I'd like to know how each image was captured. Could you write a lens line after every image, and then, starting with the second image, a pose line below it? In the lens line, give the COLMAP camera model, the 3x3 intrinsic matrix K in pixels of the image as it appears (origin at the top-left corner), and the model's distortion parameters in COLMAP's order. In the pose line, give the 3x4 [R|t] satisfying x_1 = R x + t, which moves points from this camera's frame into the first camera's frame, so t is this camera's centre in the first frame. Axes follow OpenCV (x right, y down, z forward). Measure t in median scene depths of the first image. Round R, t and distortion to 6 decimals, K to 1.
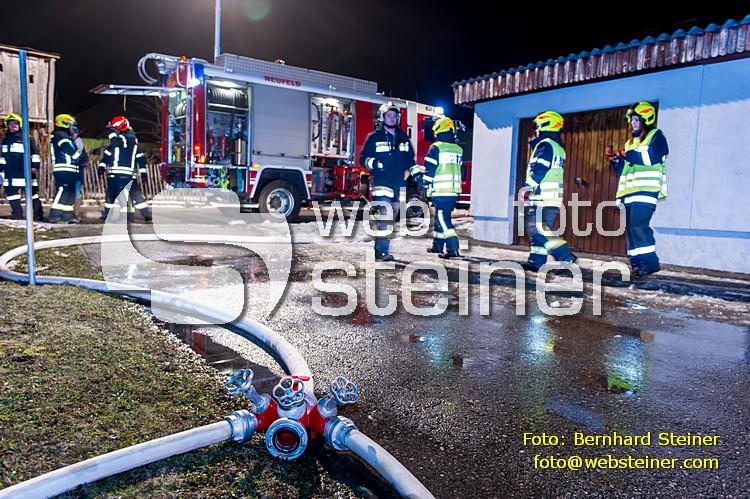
lens RADIAL K [[525.8, 0, 373.6], [0, 525.8, 247.0], [0, 0, 1]] dist [0.000877, 0.001286]
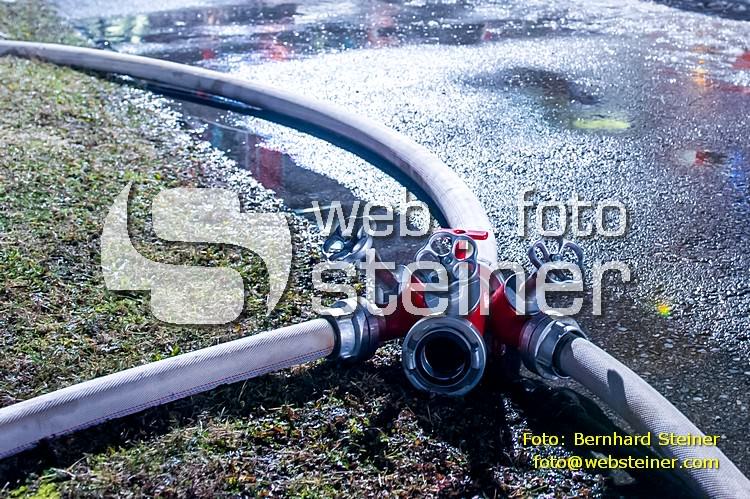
lens RADIAL K [[525.8, 0, 367.9], [0, 525.8, 251.7], [0, 0, 1]] dist [0.000877, 0.001286]
pose [[0.949789, 0.040528, -0.310256, -0.084070], [0.060710, 0.948861, 0.309800, 0.111887], [0.306945, -0.313081, 0.898758, 0.566143]]
